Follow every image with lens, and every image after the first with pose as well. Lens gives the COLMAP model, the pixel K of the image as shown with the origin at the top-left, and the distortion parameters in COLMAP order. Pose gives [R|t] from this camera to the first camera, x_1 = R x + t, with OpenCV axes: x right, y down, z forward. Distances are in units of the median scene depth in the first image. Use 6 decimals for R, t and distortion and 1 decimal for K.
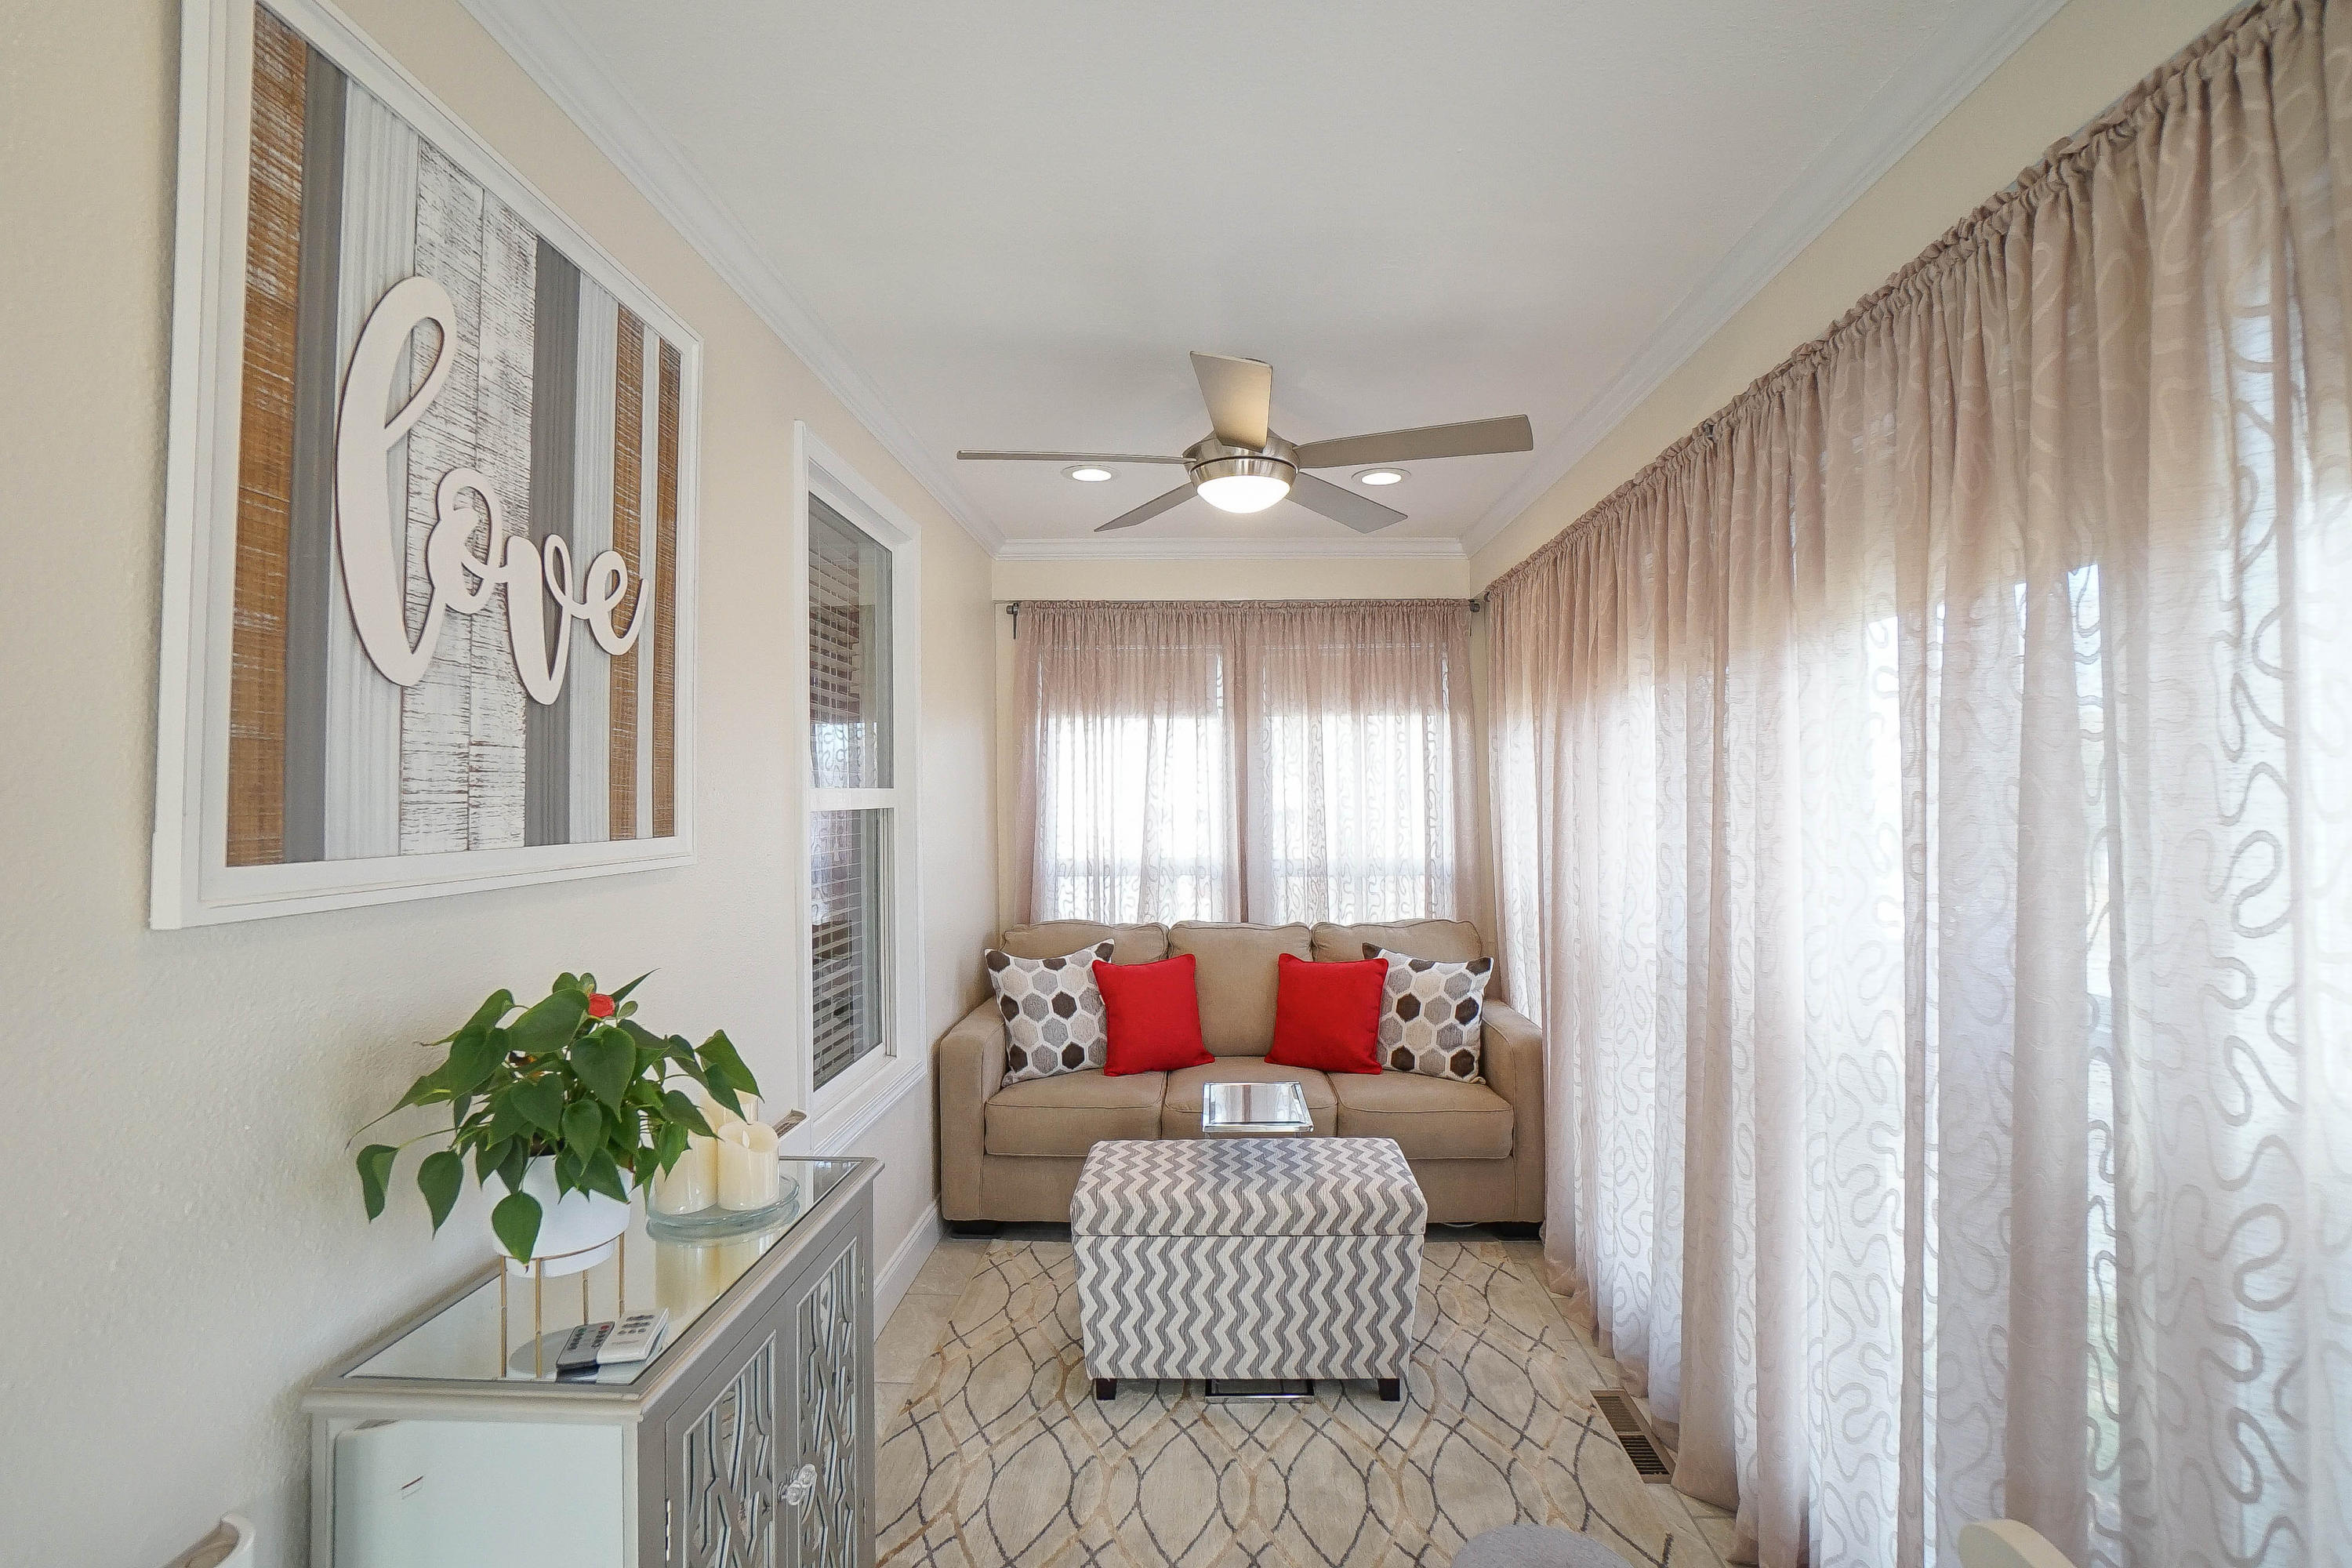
lens RADIAL K [[1025.9, 0, 1137.4], [0, 1025.9, 771.6], [0, 0, 1]] dist [-0.069475, 0.025397]
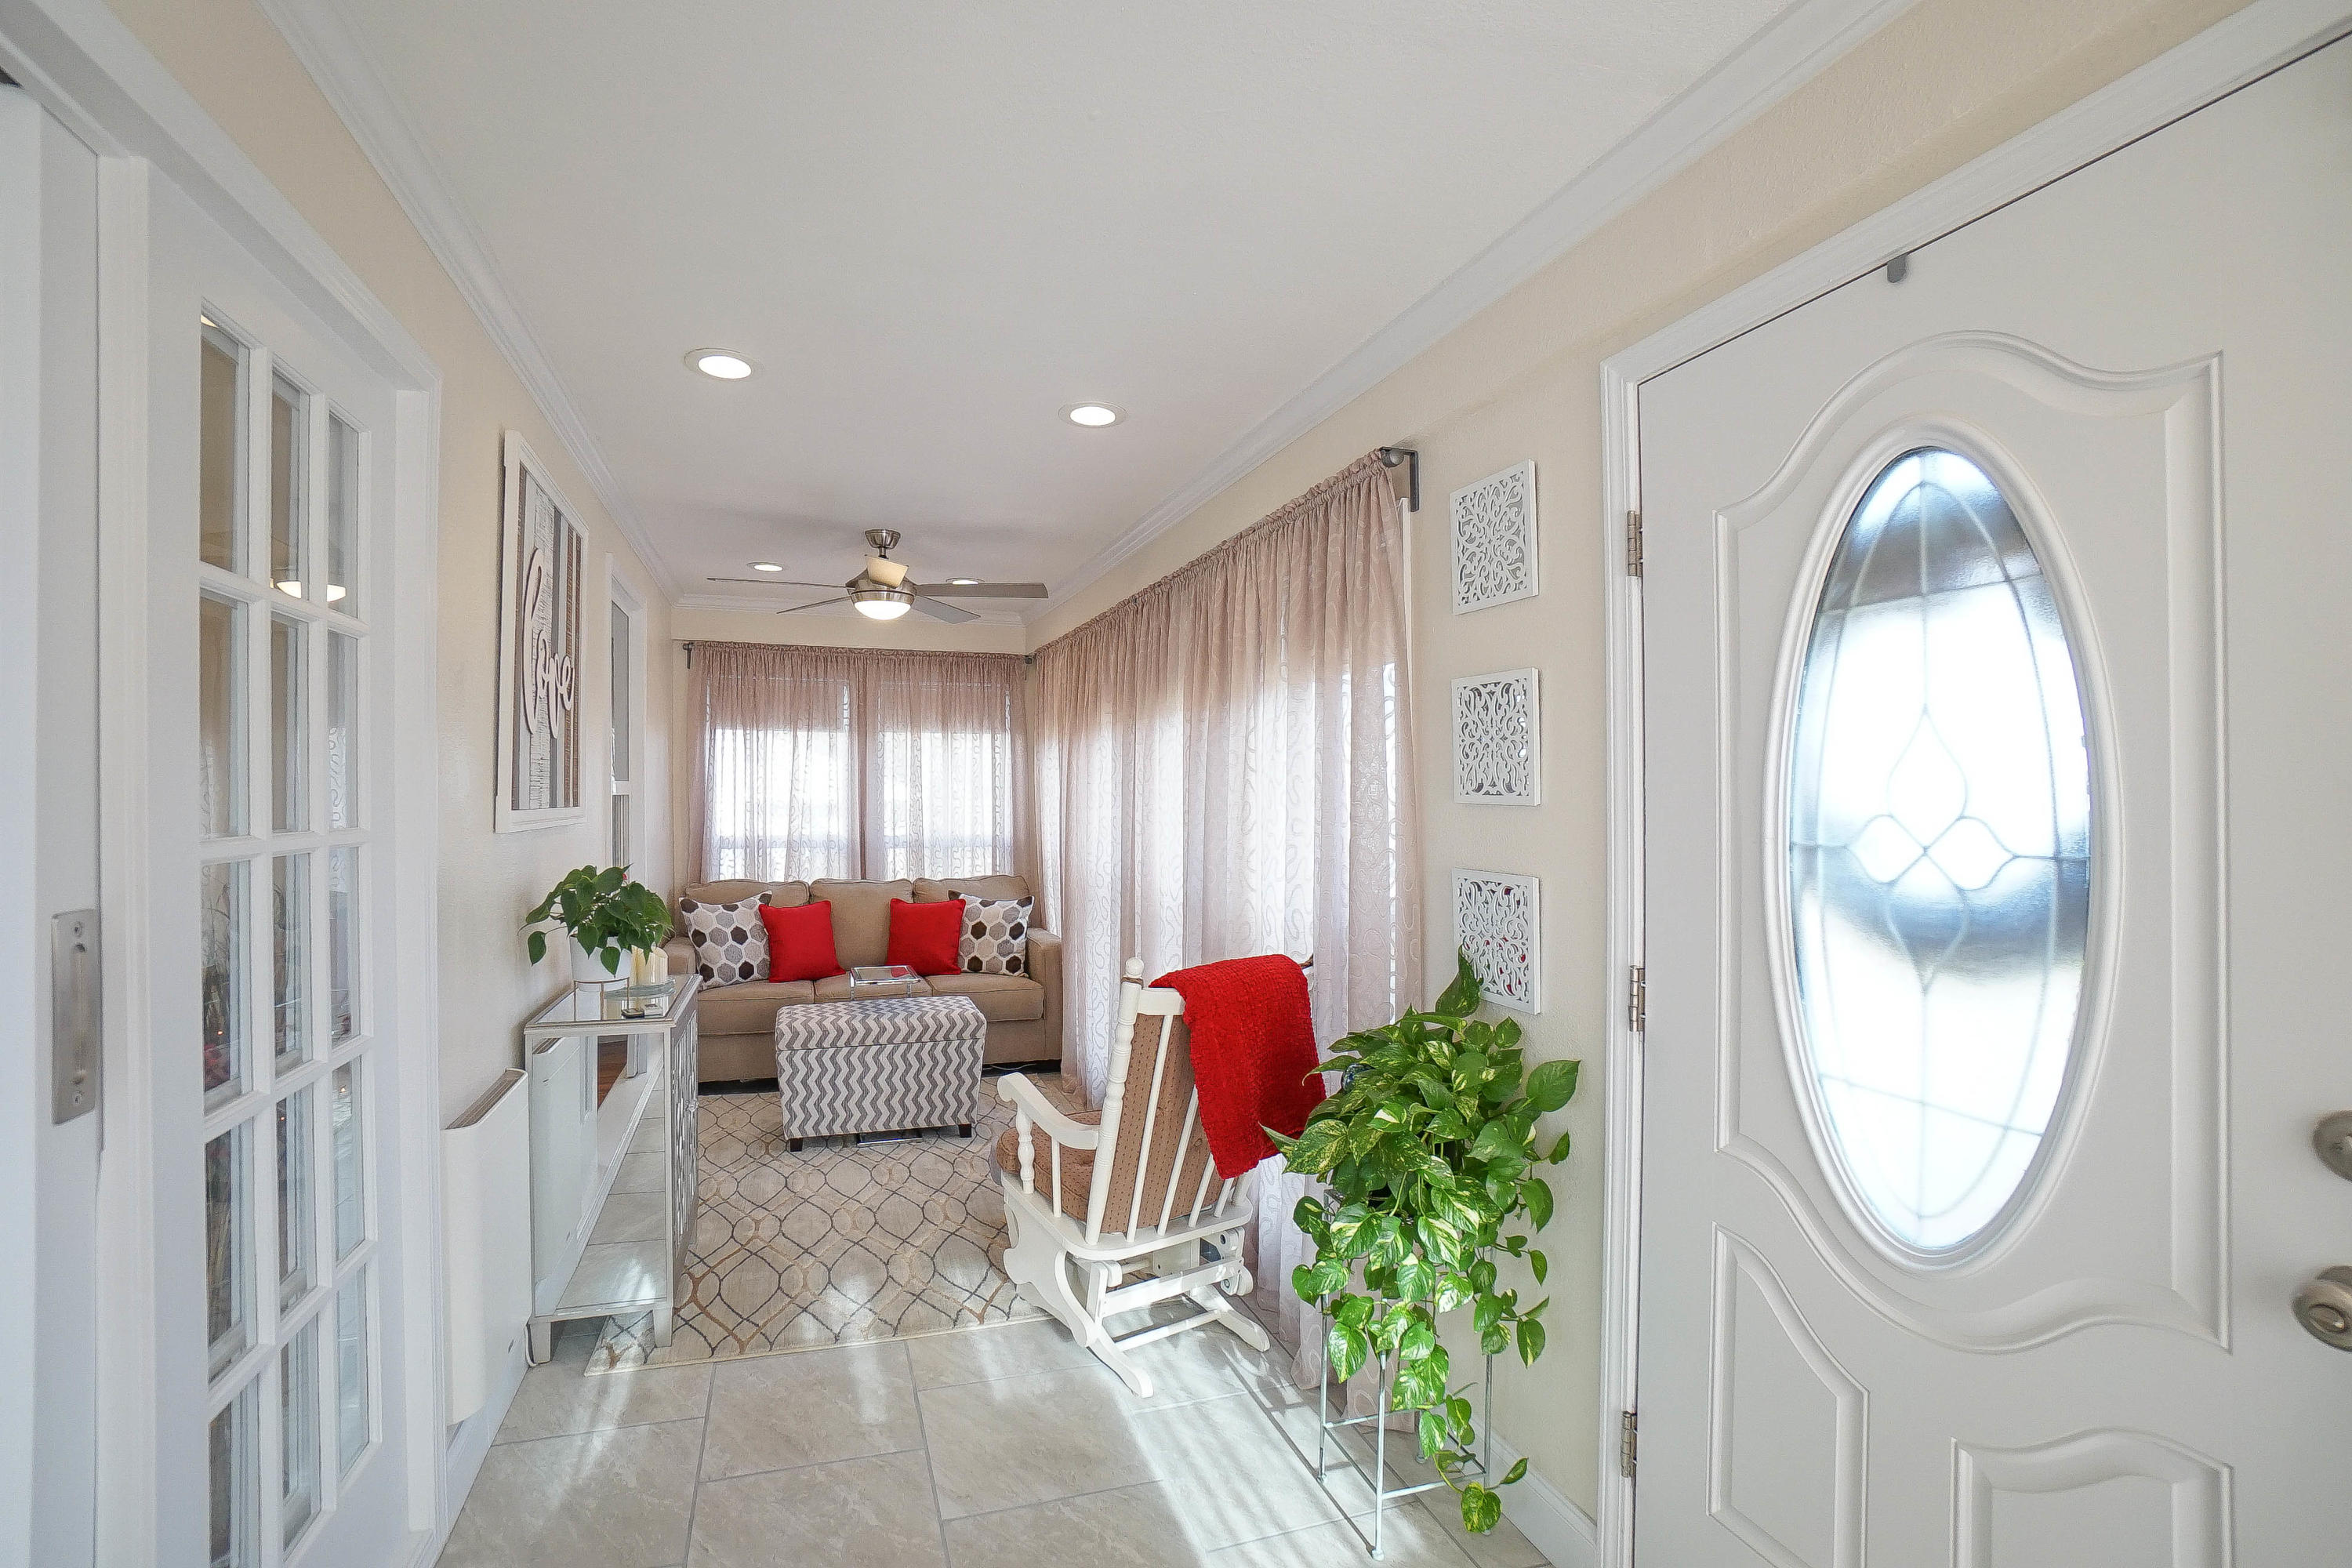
lens RADIAL K [[1001.3, 0, 1176.0], [0, 1001.3, 784.0], [0, 0, 1]] dist [-0.050845, 0.008064]
pose [[0.903385, 0.009105, 0.428735, -0.117171], [-0.015528, 0.999813, 0.011487, -0.007217], [-0.428550, -0.017034, 0.903357, -0.507093]]
